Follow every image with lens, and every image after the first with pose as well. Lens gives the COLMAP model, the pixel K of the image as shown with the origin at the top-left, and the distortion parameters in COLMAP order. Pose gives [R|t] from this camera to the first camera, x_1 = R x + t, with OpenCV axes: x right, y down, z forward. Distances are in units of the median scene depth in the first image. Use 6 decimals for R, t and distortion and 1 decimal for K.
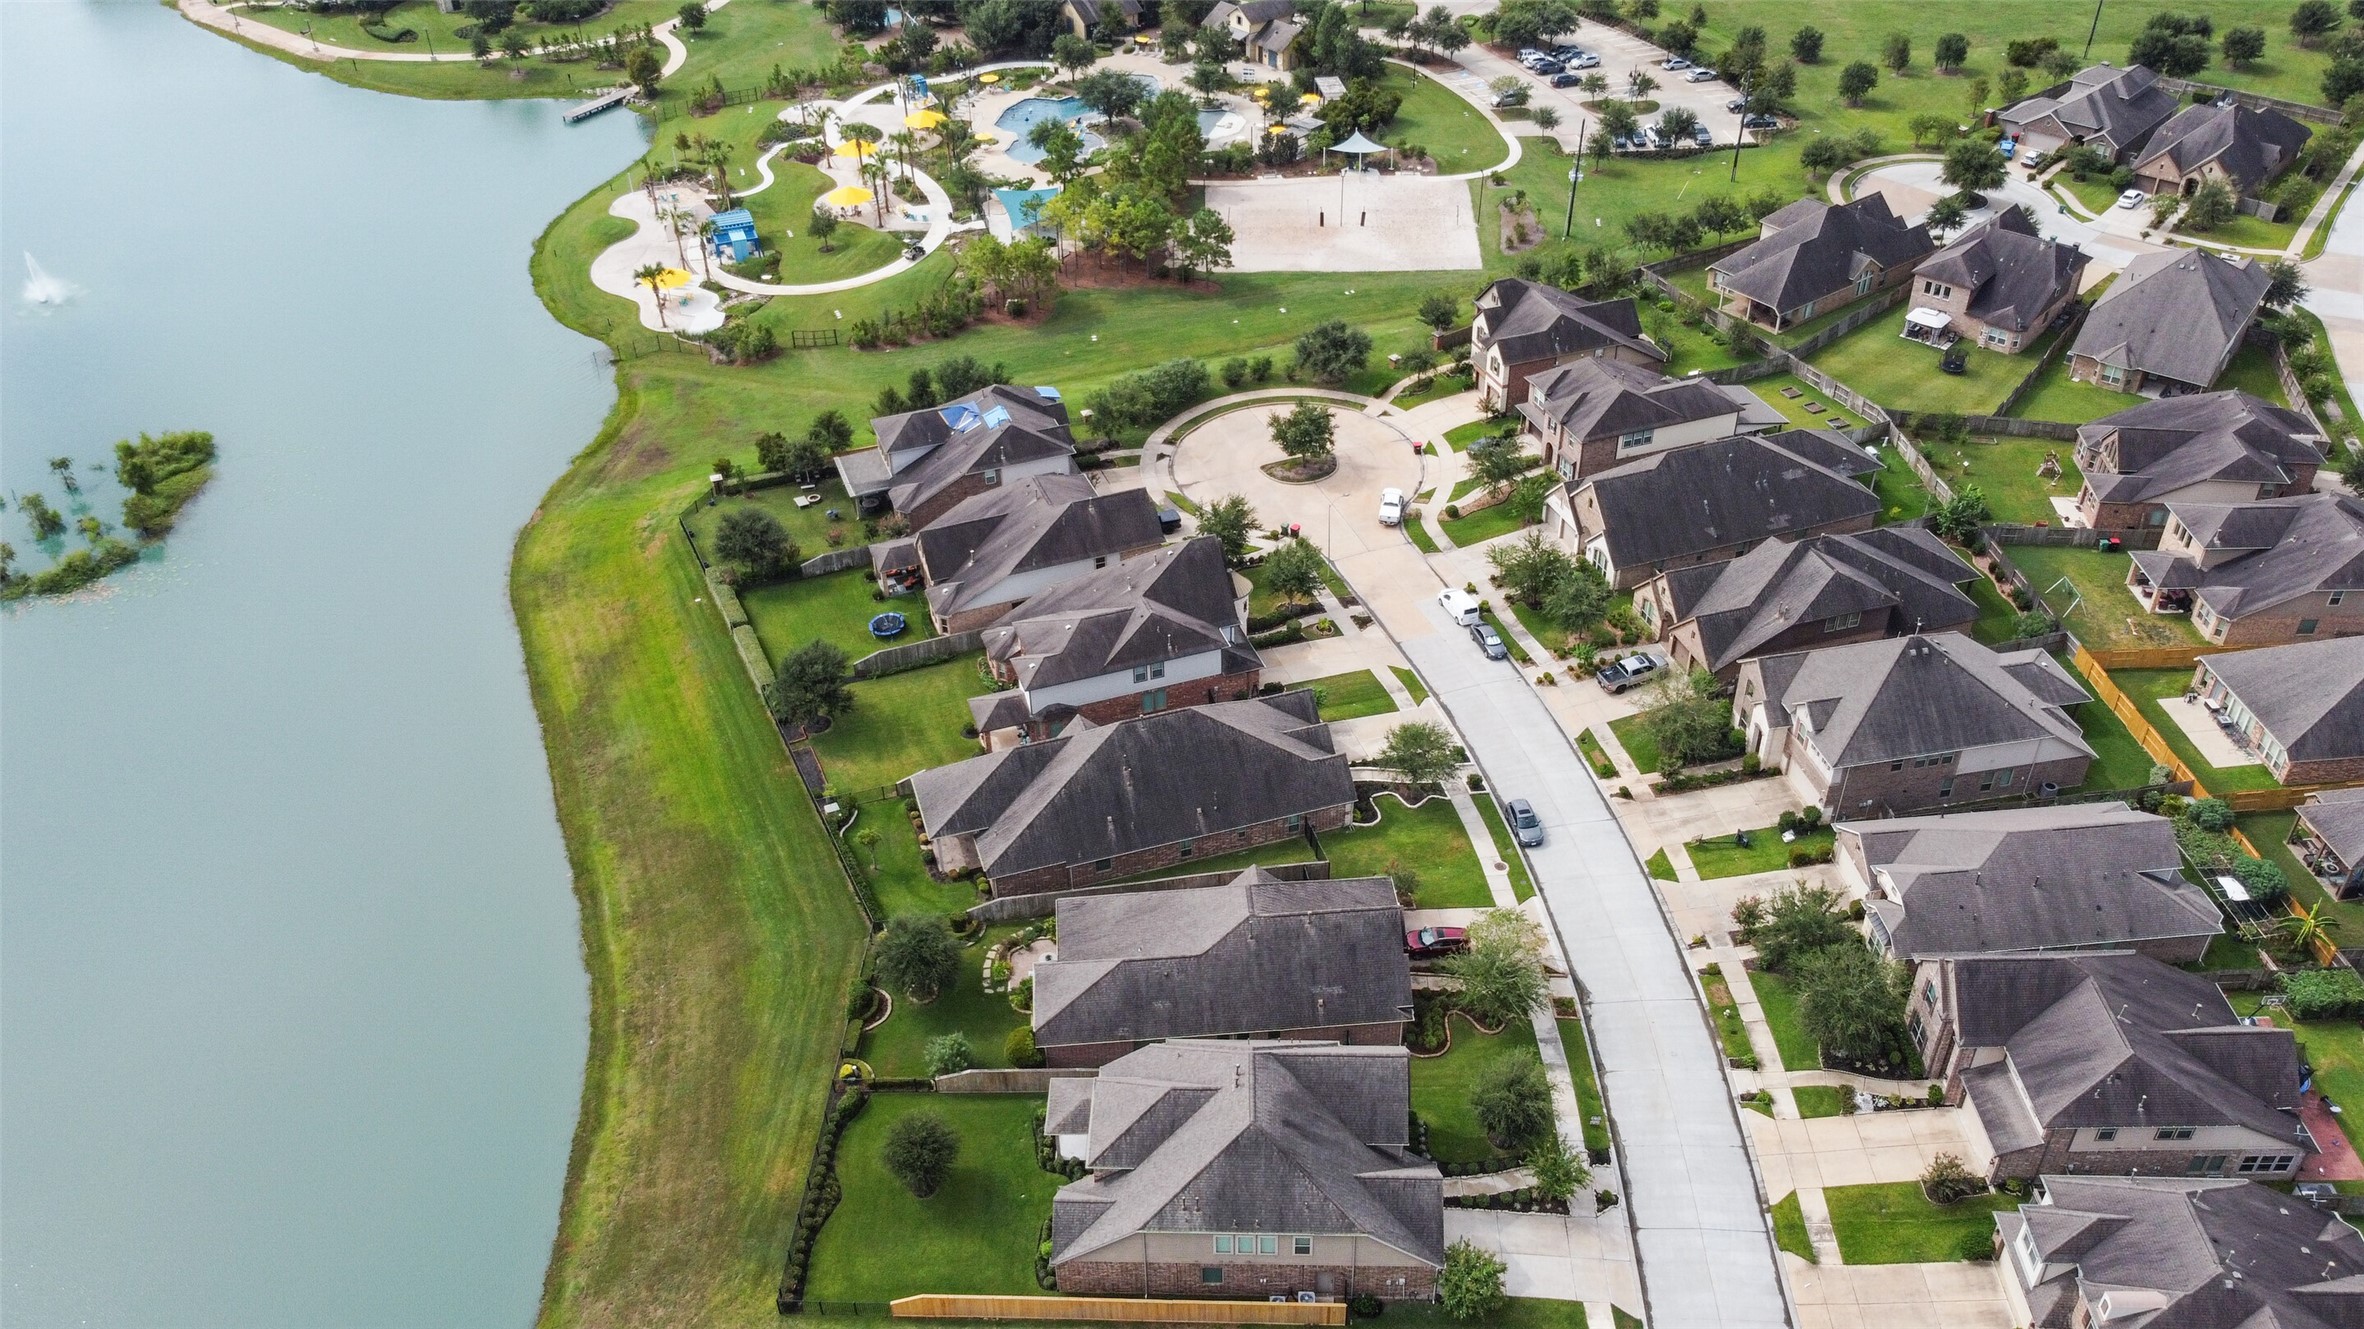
lens RADIAL K [[1793.7, 0, 1182.0], [0, 1793.7, 664.5], [0, 0, 1]] dist [-0.000086, -0.000777]
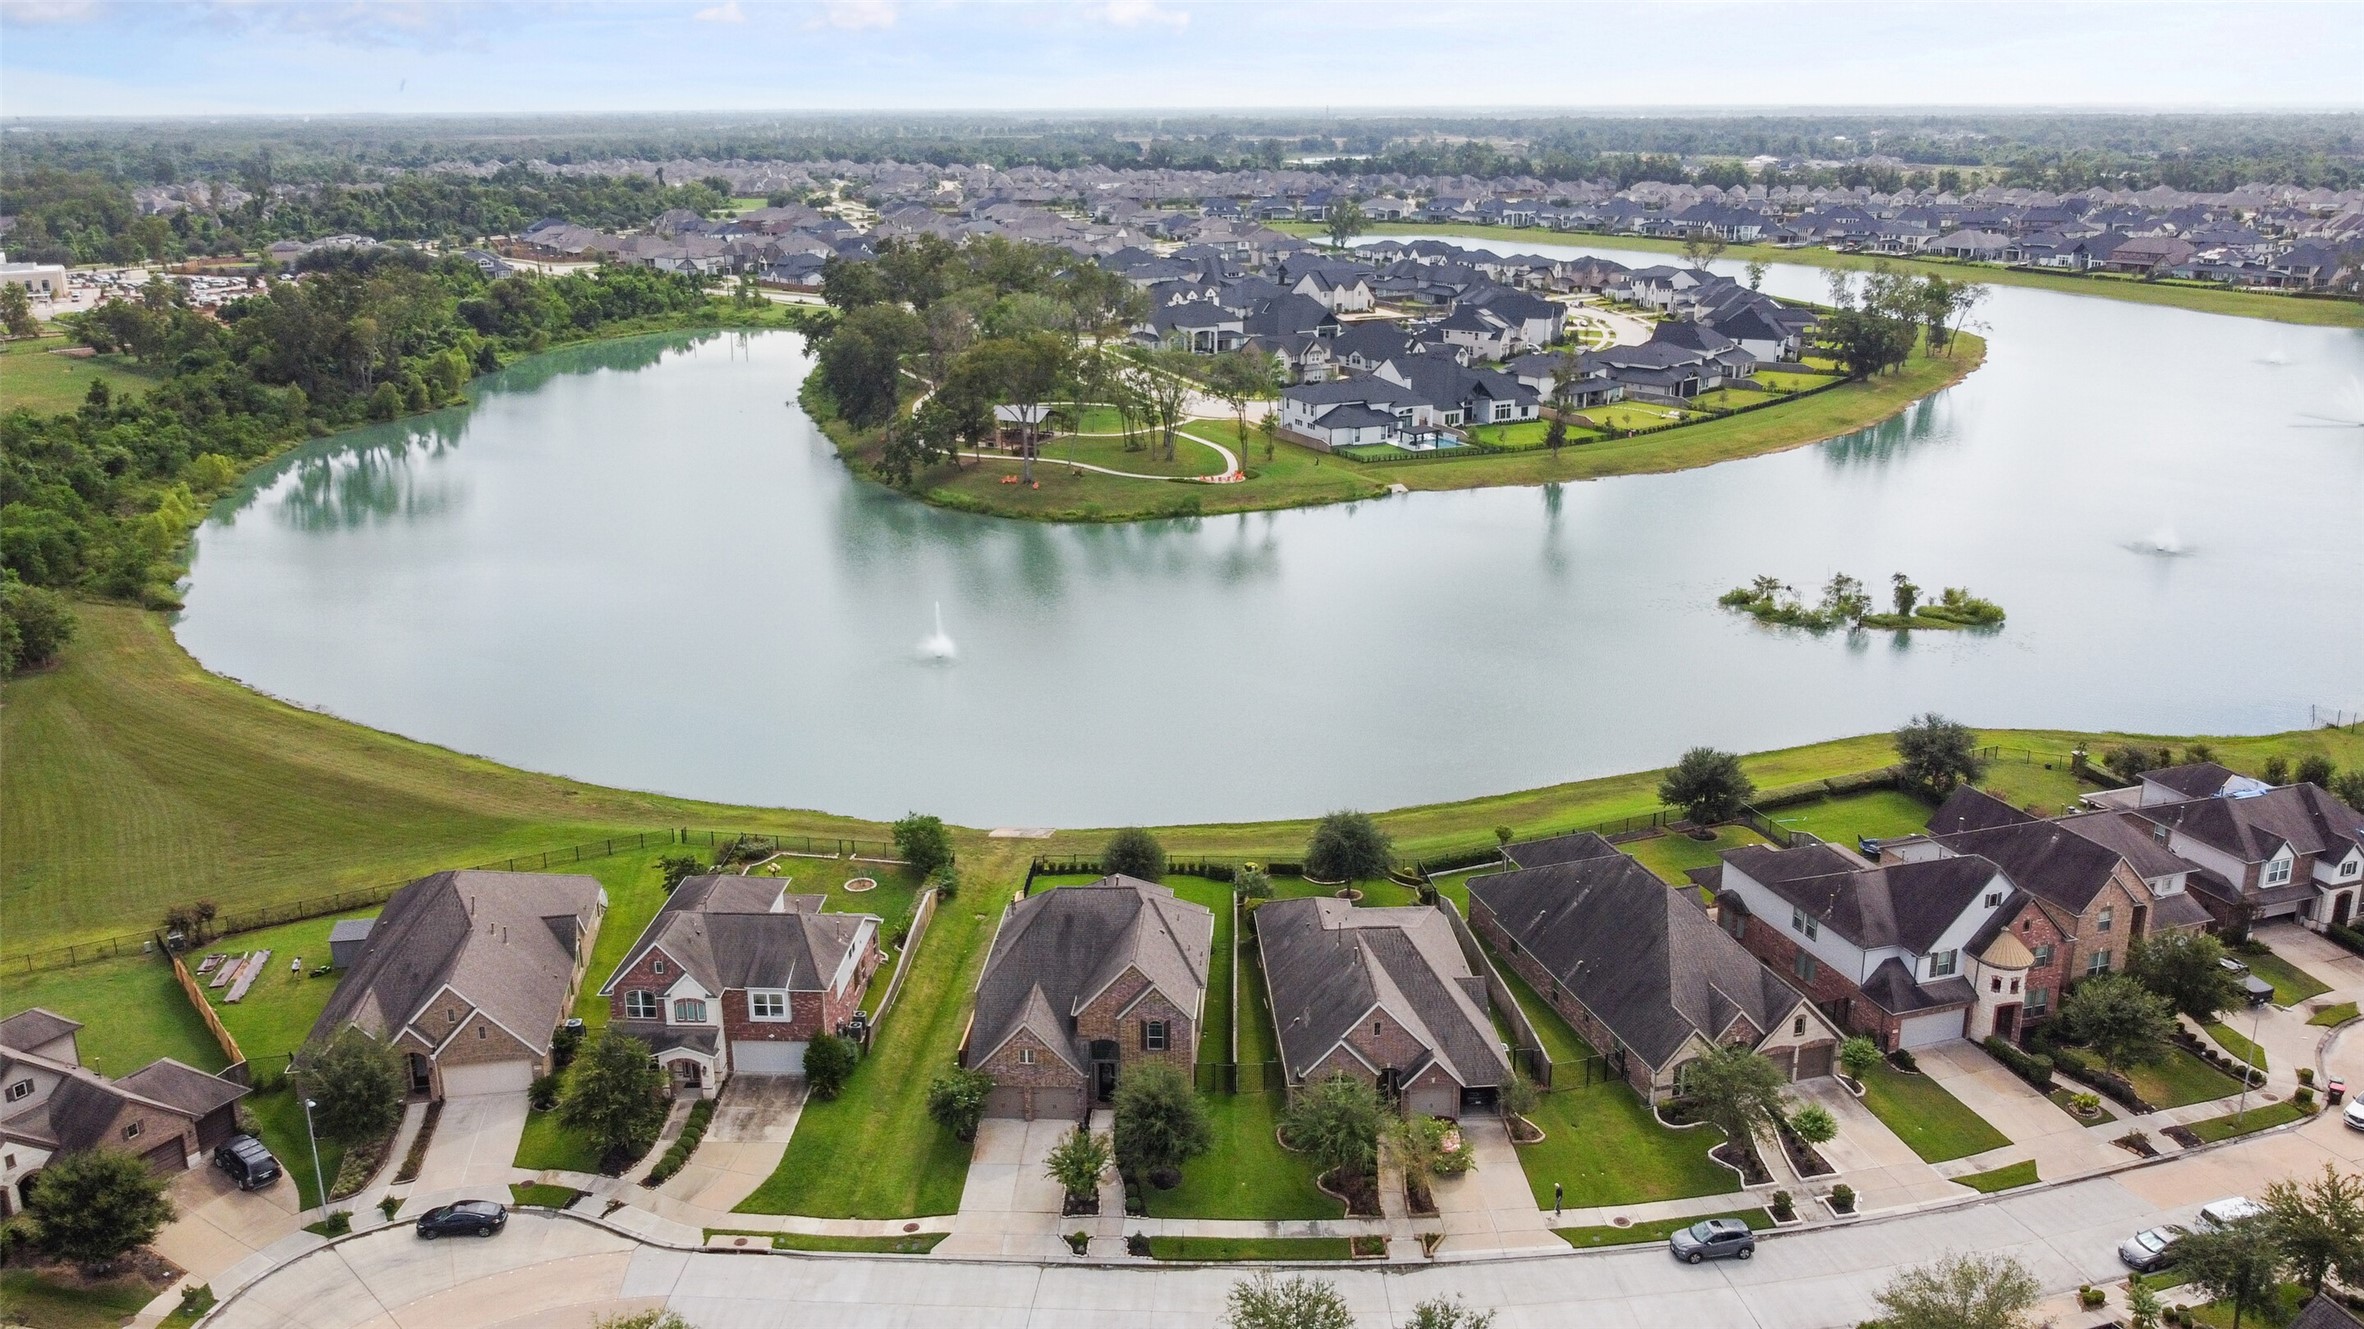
lens RADIAL K [[1793.7, 0, 1182.0], [0, 1793.7, 664.5], [0, 0, 1]] dist [-0.000086, -0.000777]
pose [[-0.020979, 0.313571, -0.949333, 0.849216], [-0.589967, 0.762713, 0.264967, -0.158394], [0.807155, 0.565634, 0.168995, 0.628317]]
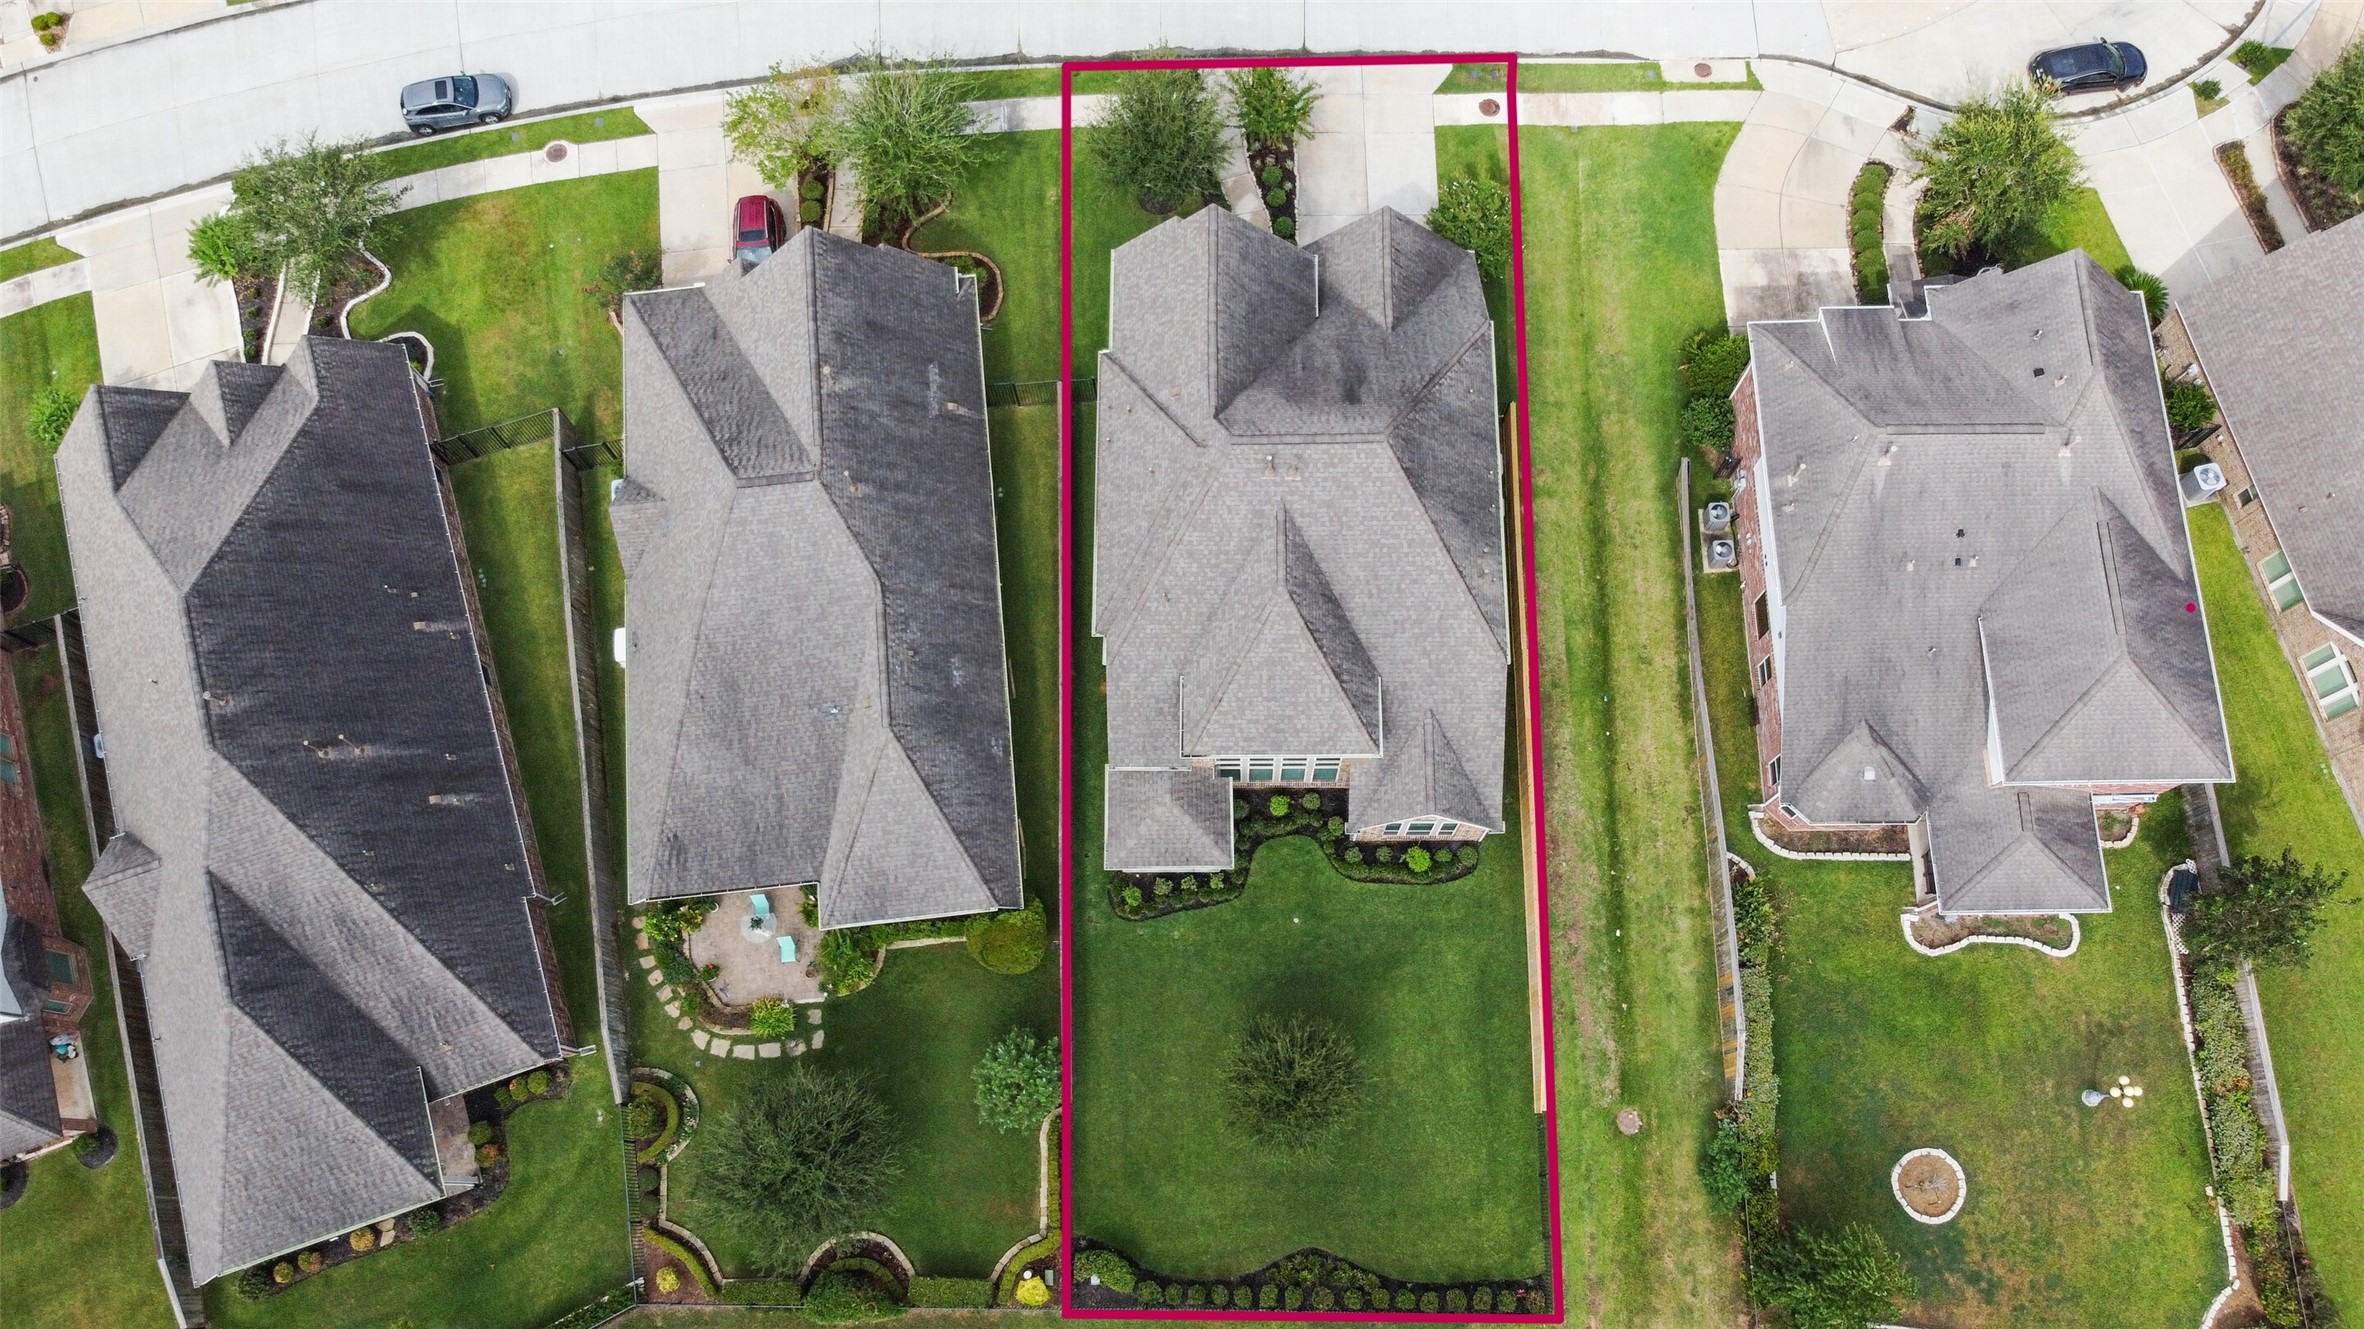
lens RADIAL K [[1793.7, 0, 1182.0], [0, 1793.7, 664.5], [0, 0, 1]] dist [-0.000086, -0.000777]
pose [[-0.032121, -0.947856, 0.317075, -0.167461], [0.615866, 0.231087, 0.753198, -0.161114], [-0.787196, 0.219470, 0.576330, 0.582859]]
